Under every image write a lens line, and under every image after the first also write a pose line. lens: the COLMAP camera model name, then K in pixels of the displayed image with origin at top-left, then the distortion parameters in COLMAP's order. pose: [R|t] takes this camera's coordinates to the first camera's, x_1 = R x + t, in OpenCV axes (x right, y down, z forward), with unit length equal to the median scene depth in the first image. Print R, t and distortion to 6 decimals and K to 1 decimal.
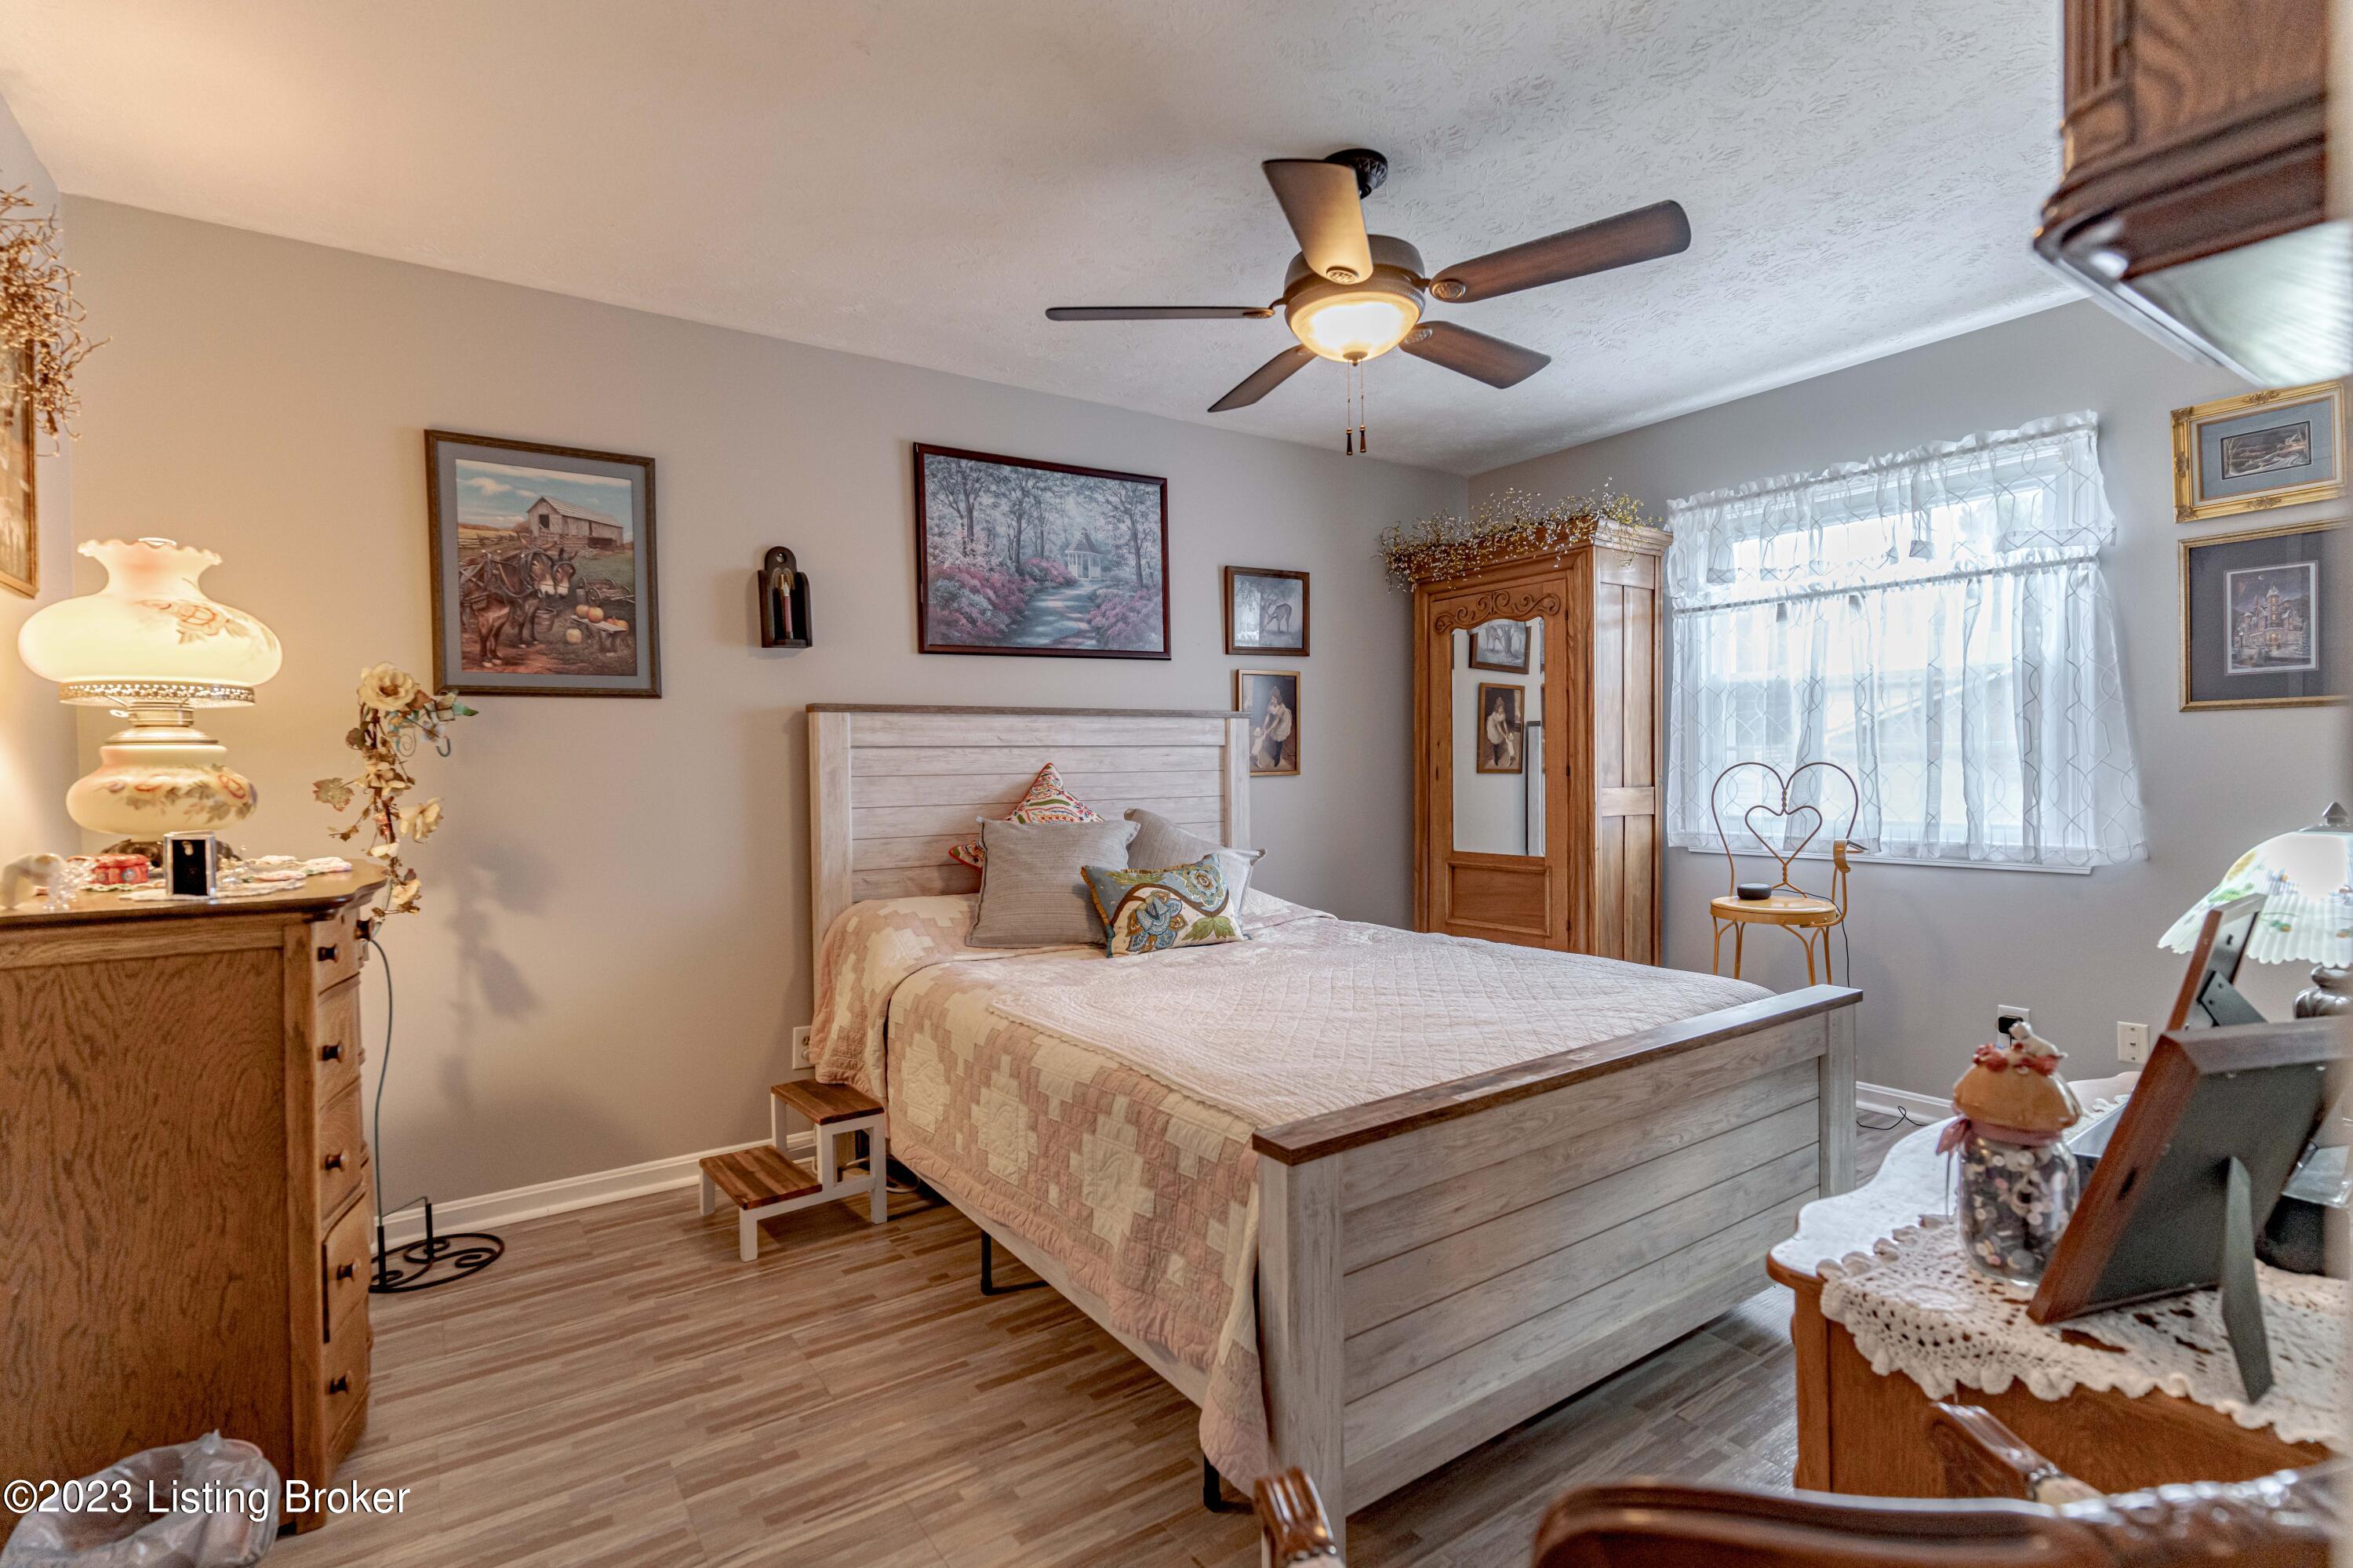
lens RADIAL K [[1099.2, 0, 1175.4], [0, 1099.2, 771.8], [0, 0, 1]] dist [-0.001907, -0.000123]
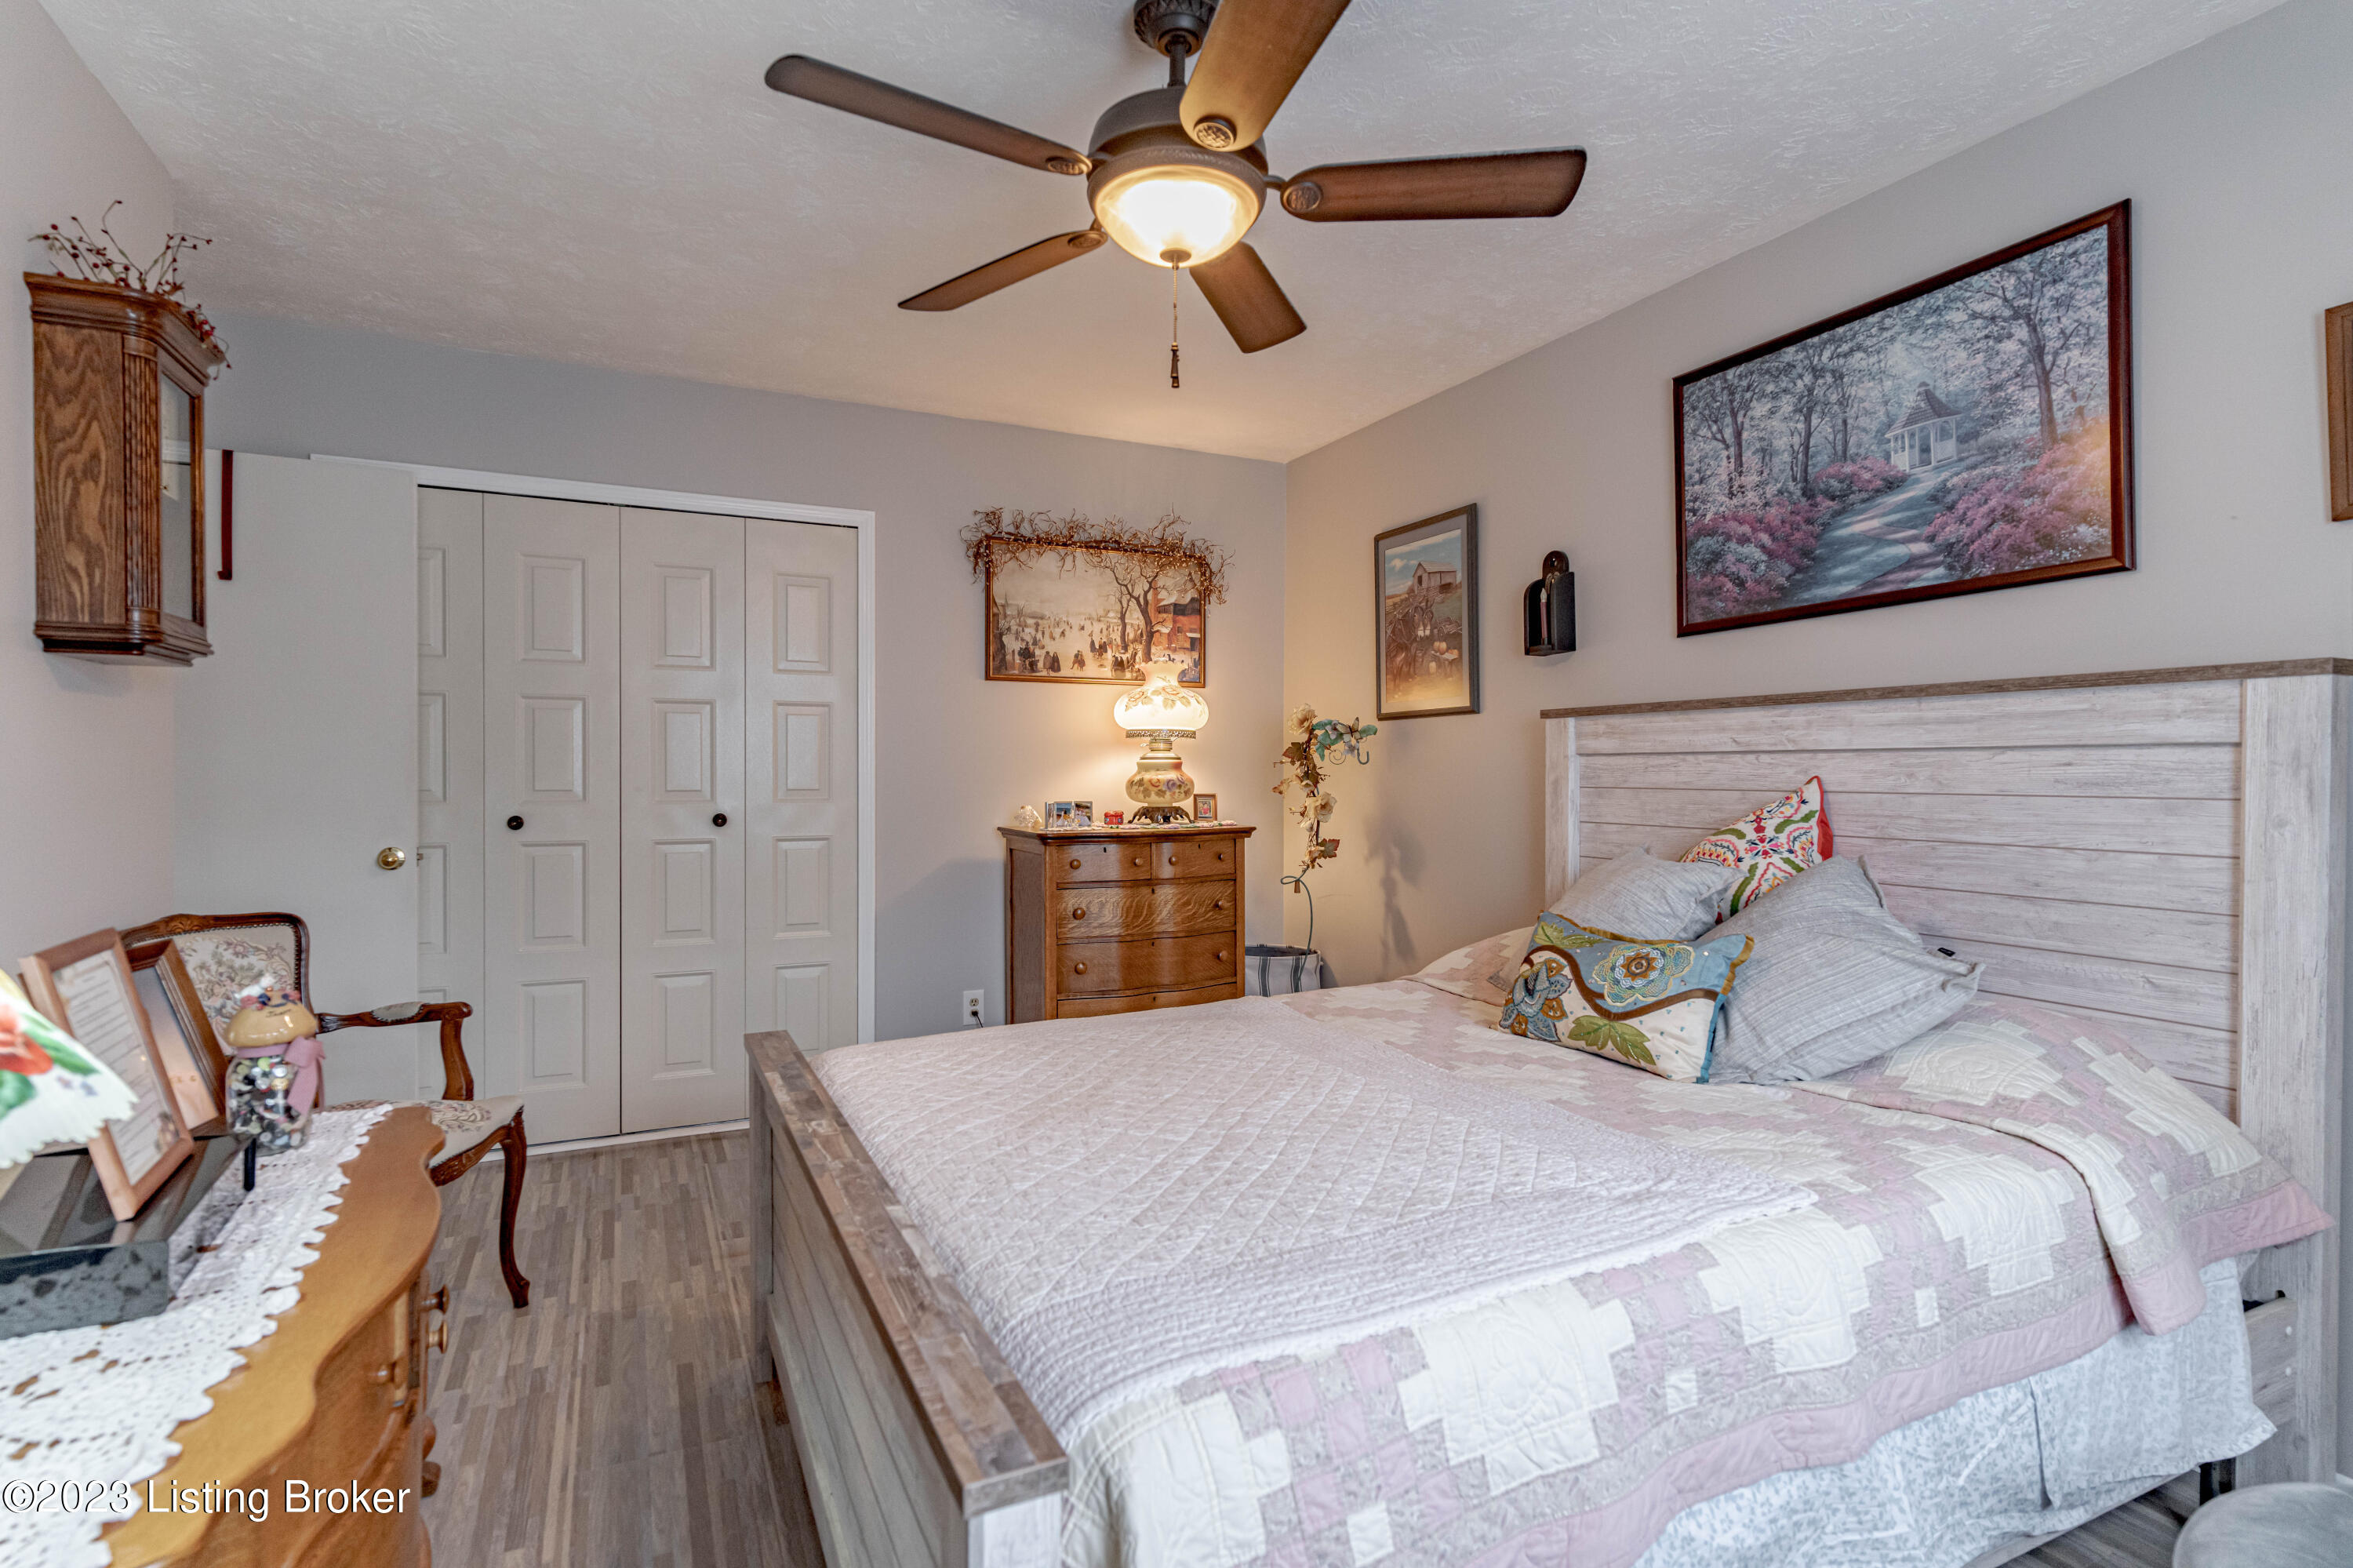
lens RADIAL K [[1147.5, 0, 1178.1], [0, 1147.5, 782.9], [0, 0, 1]] dist [0.000028, -0.000987]
pose [[-0.151326, 0.021405, -0.988252, 0.634495], [-0.008842, 0.999696, 0.023007, -0.016633], [0.988444, 0.012220, -0.151091, 0.739633]]
